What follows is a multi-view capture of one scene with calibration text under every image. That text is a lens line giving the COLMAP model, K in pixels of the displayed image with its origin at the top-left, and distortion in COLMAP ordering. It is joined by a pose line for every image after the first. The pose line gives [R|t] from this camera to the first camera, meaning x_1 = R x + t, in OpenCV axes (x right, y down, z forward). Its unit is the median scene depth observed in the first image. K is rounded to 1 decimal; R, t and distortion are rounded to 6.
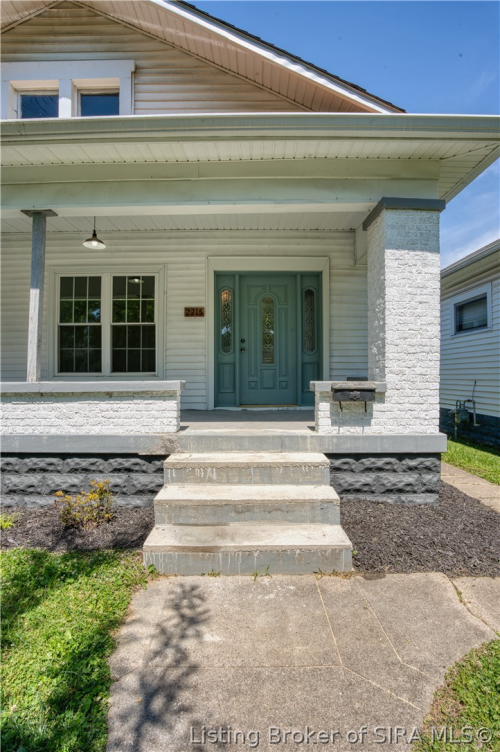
lens RADIAL K [[377.7, 0, 251.0], [0, 377.7, 372.3], [0, 0, 1]] dist [-0.055198, 0.003152]
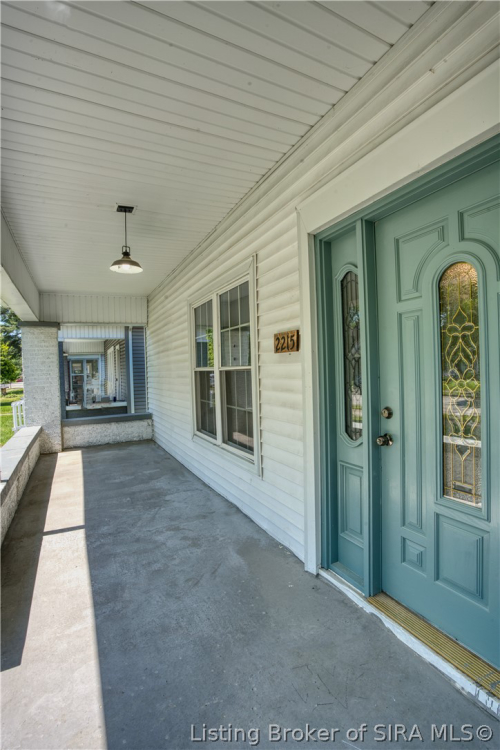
lens RADIAL K [[352.5, 0, 250.3], [0, 352.5, 371.0], [0, 0, 1]] dist [-0.052810, 0.007231]
pose [[0.447818, -0.002775, -0.894121, 0.299341], [0.044603, 0.998820, 0.019240, -0.195067], [0.893012, -0.048496, 0.447413, 1.113919]]
